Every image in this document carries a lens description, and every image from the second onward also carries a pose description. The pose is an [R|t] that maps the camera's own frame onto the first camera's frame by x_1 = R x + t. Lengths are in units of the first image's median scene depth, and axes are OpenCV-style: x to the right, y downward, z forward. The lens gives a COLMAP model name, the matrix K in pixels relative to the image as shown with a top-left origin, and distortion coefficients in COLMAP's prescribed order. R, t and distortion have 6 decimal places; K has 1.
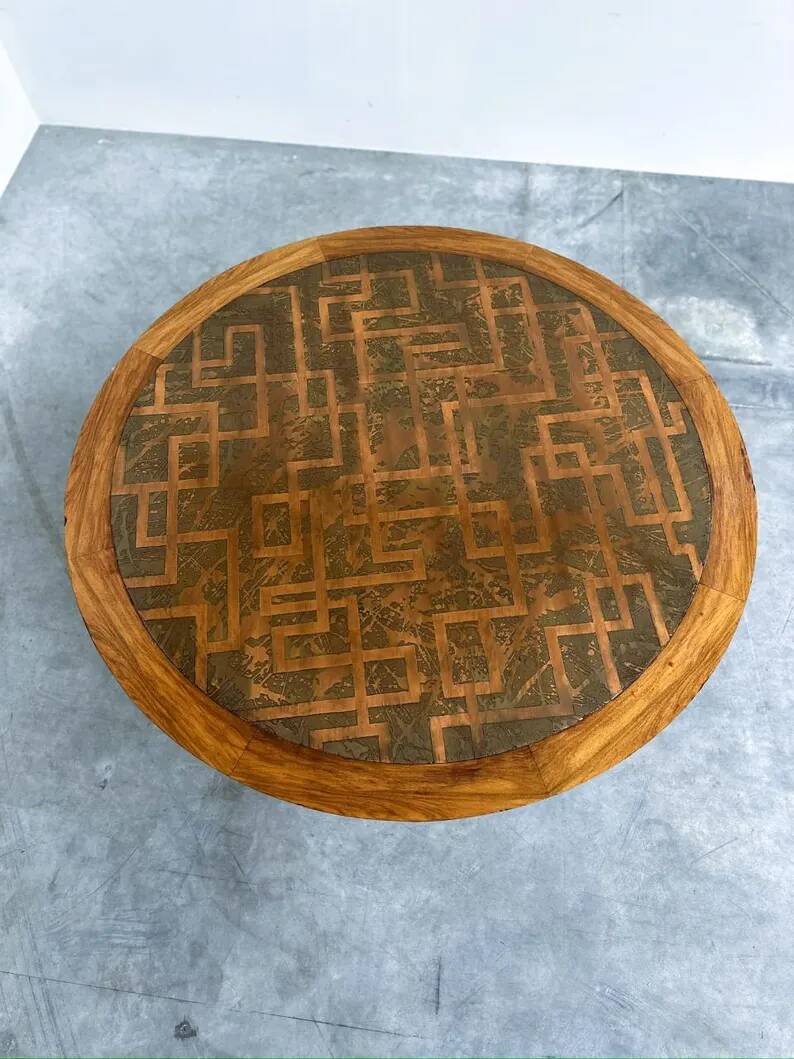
lens RADIAL K [[738.2, 0, 401.7], [0, 738.2, 537.8], [0, 0, 1]] dist [0.116714, -0.010780]
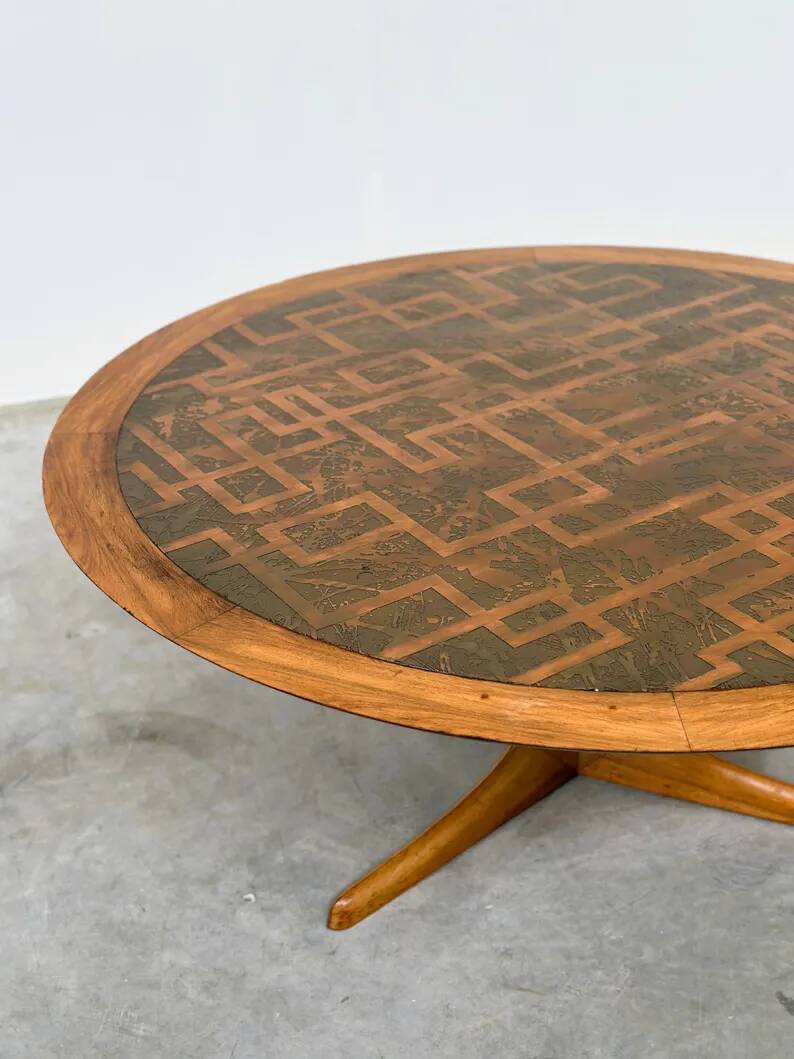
lens RADIAL K [[1490.5, 0, 400.3], [0, 1490.5, 544.6], [0, 0, 1]] dist [0.146675, 0.000000]
pose [[0.466882, 0.435959, -0.769390, 0.942254], [-0.778792, 0.614866, -0.124186, 0.240581], [0.418932, 0.657175, 0.626591, 0.207477]]
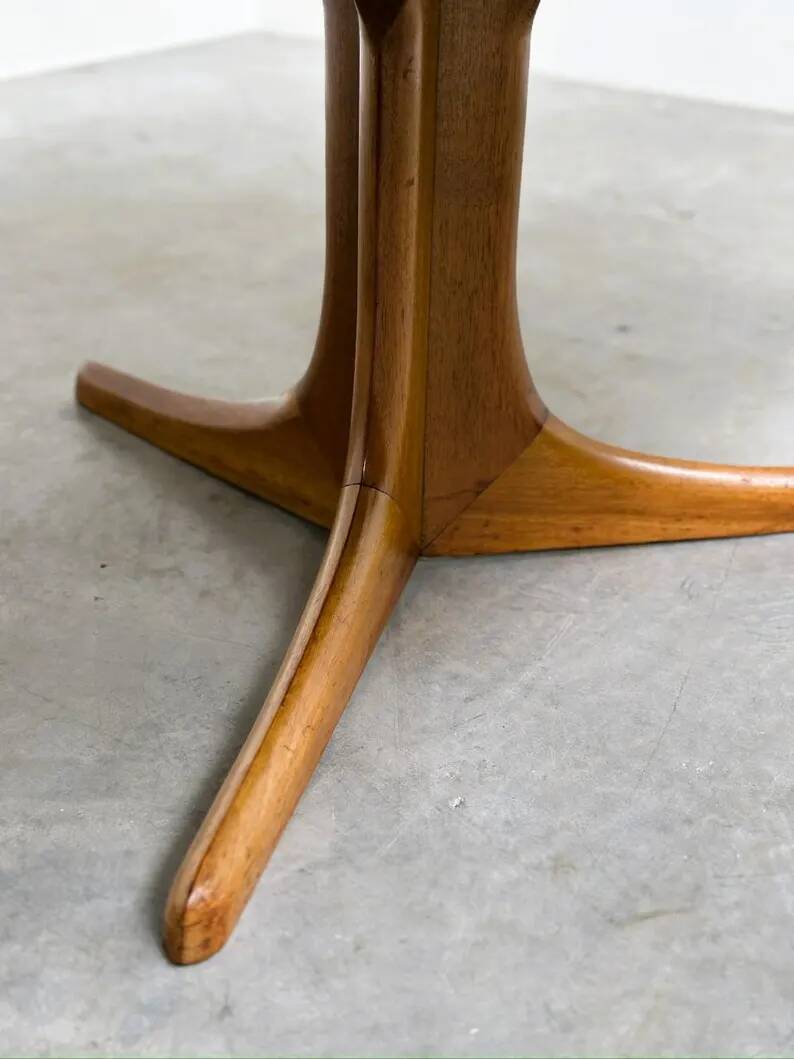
lens RADIAL K [[1490.5, 0, 400.5], [0, 1490.5, 534.1], [0, 0, 1]] dist [0.146675, 0.000000]
pose [[0.875687, 0.245669, -0.415715, 0.334833], [-0.440189, 0.760042, -0.478091, 0.432507], [0.198509, 0.601651, 0.773699, 0.699324]]
